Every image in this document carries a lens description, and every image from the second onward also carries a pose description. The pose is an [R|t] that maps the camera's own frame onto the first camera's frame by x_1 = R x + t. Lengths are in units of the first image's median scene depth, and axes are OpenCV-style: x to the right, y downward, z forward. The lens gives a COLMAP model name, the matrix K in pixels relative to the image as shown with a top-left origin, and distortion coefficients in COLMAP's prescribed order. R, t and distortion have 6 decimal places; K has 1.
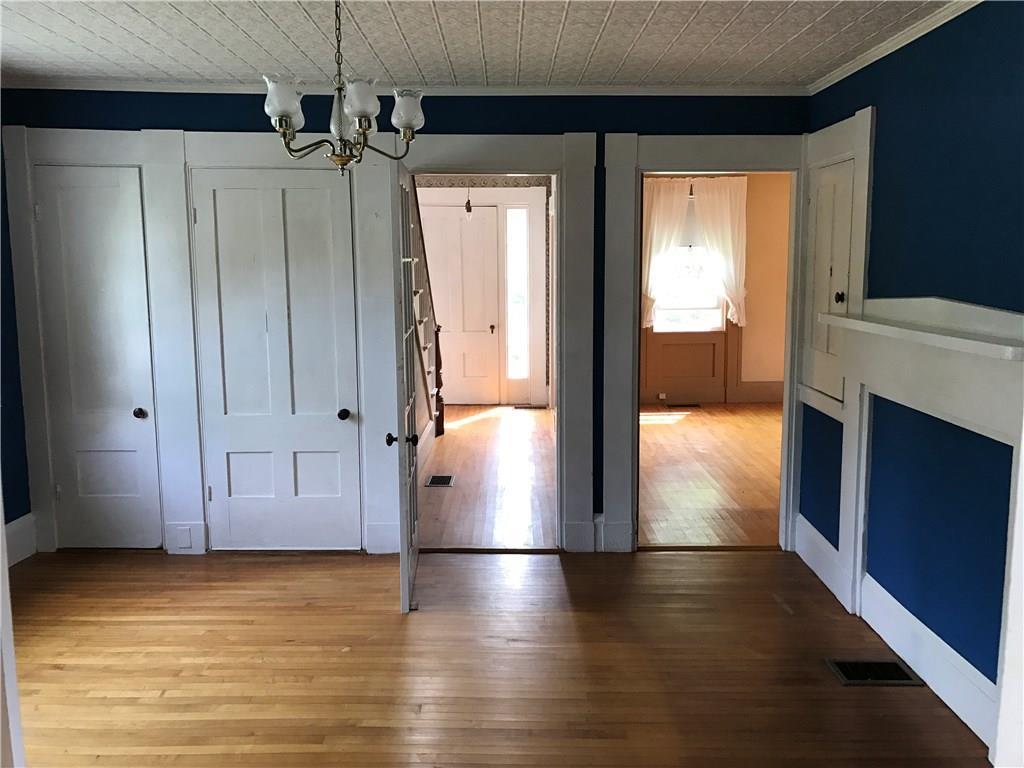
lens RADIAL K [[845.5, 0, 509.8], [0, 845.5, 378.6], [0, 0, 1]] dist [0.014039, -0.001327]
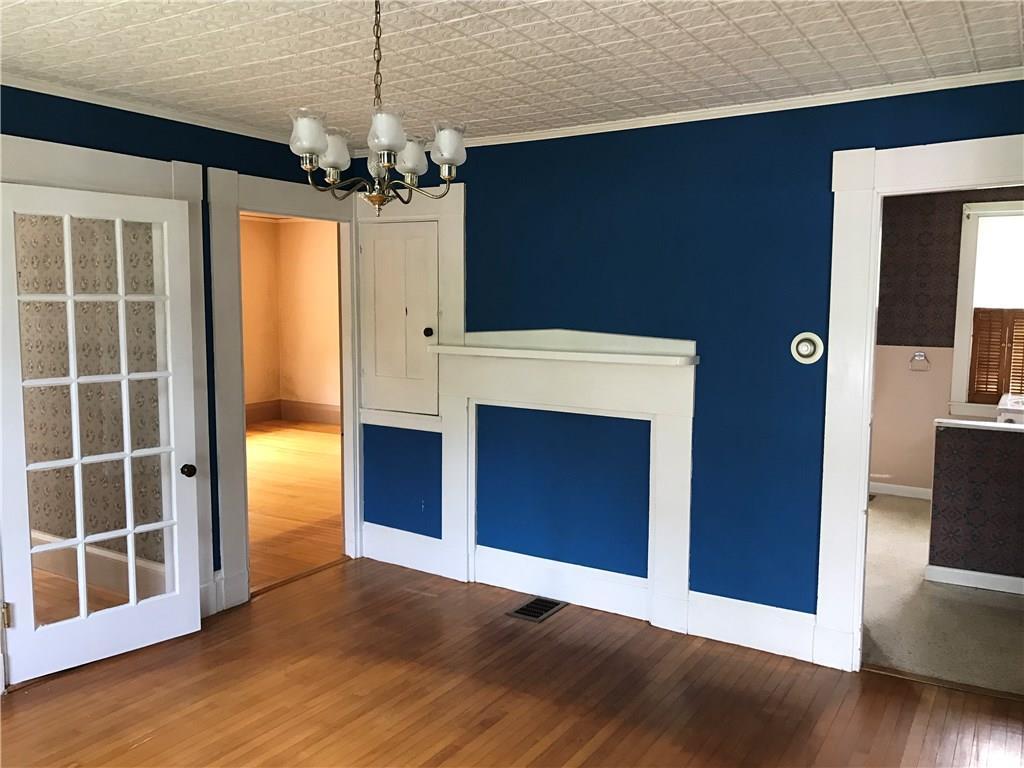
lens RADIAL K [[845.5, 0, 510.7], [0, 845.5, 386.8], [0, 0, 1]] dist [0.014039, -0.001327]
pose [[0.527603, -0.085453, 0.845182, -0.588142], [0.111634, 0.993274, 0.030739, -0.040668], [-0.842124, 0.078133, 0.533593, 0.253749]]
